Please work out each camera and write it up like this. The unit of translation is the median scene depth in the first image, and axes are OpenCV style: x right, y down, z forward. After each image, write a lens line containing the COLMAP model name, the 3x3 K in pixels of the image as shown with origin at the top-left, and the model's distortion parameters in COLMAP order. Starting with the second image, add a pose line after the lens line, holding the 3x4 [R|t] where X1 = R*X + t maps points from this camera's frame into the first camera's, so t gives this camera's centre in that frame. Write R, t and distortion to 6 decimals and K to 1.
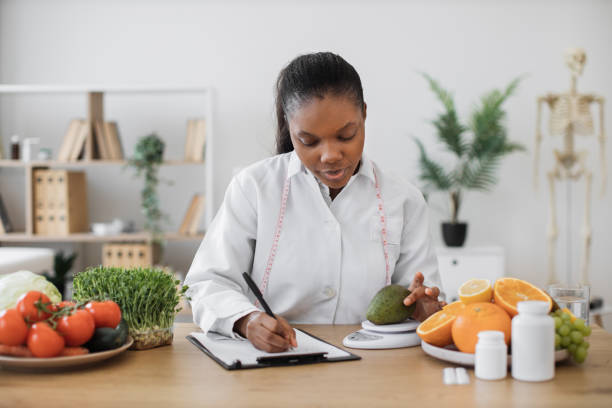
lens RADIAL K [[883.0, 0, 306.0], [0, 883.0, 204.0], [0, 0, 1]] dist [-0.052931, -0.041547]
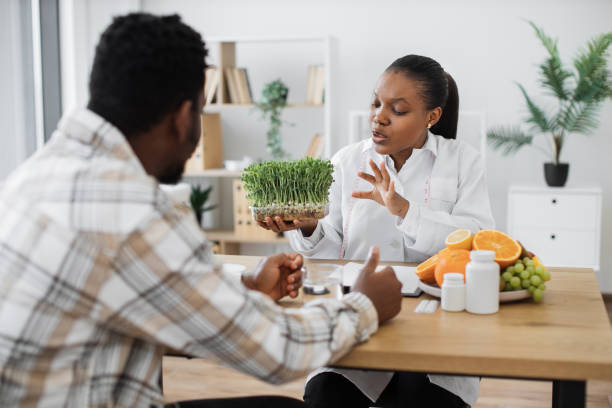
lens RADIAL K [[872.5, 0, 324.1], [0, 872.5, 203.0], [0, 0, 1]] dist [-0.036737, -0.060974]
pose [[0.986249, 0.018826, -0.164188, 0.067164], [-0.005085, 0.996477, 0.083713, -0.017976], [0.165185, -0.081727, 0.982871, -0.075783]]
